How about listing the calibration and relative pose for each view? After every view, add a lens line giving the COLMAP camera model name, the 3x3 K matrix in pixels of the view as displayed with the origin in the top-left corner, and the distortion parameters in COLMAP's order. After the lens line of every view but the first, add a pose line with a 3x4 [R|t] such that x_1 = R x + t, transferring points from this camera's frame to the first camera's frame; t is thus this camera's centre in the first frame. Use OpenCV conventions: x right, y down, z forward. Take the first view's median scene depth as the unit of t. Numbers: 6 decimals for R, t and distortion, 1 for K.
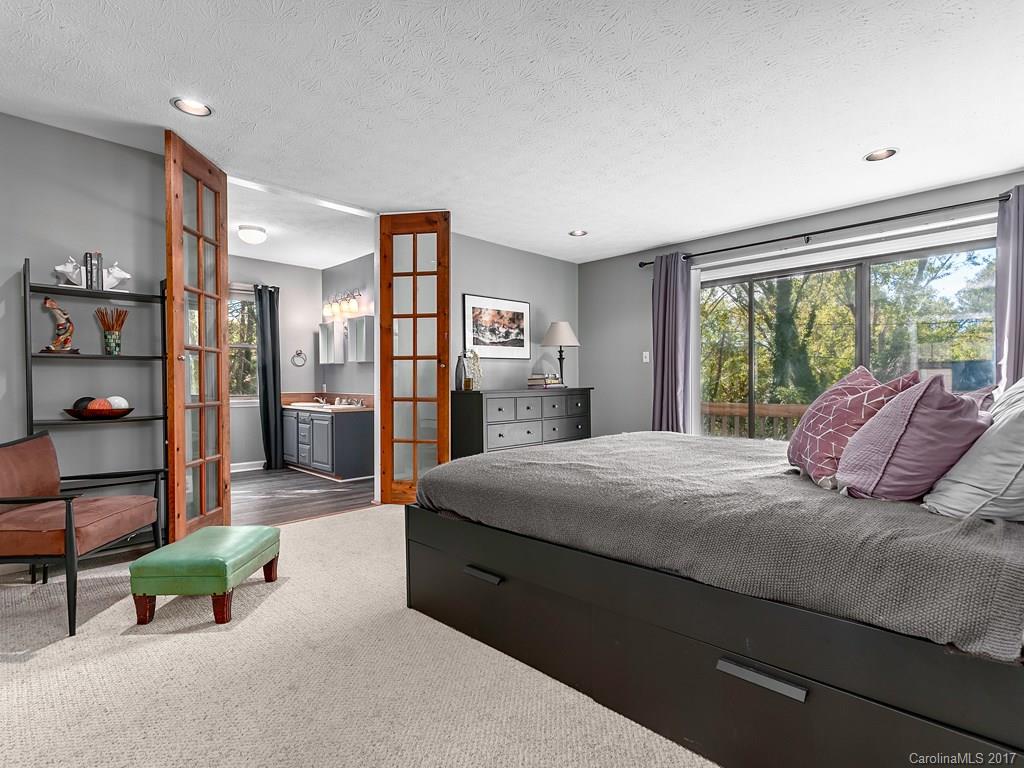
lens RADIAL K [[541.7, 0, 512.0], [0, 541.7, 384.0], [0, 0, 1]] dist [-0.002464, -0.000085]
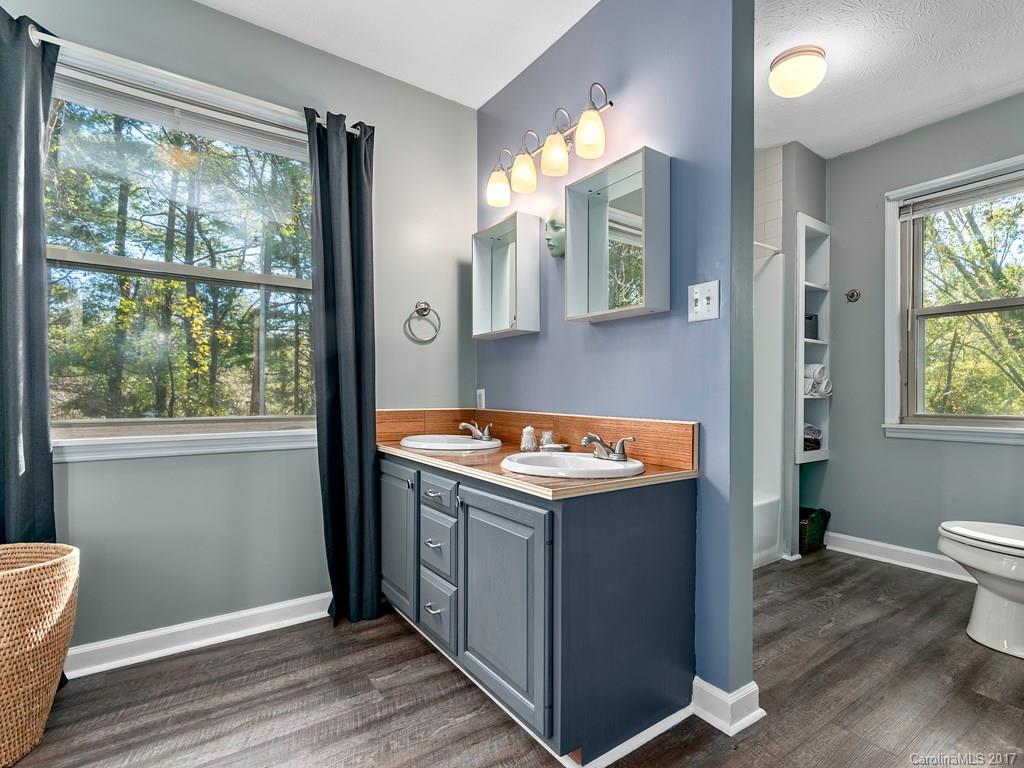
lens RADIAL K [[510.2, 0, 513.0], [0, 510.2, 395.0], [0, 0, 1]] dist [0.003392, 0.000369]
pose [[0.981608, 0.009761, -0.190656, -0.268854], [-0.009632, 0.999952, 0.001605, 0.004461], [0.190662, 0.000261, 0.981656, 0.676698]]
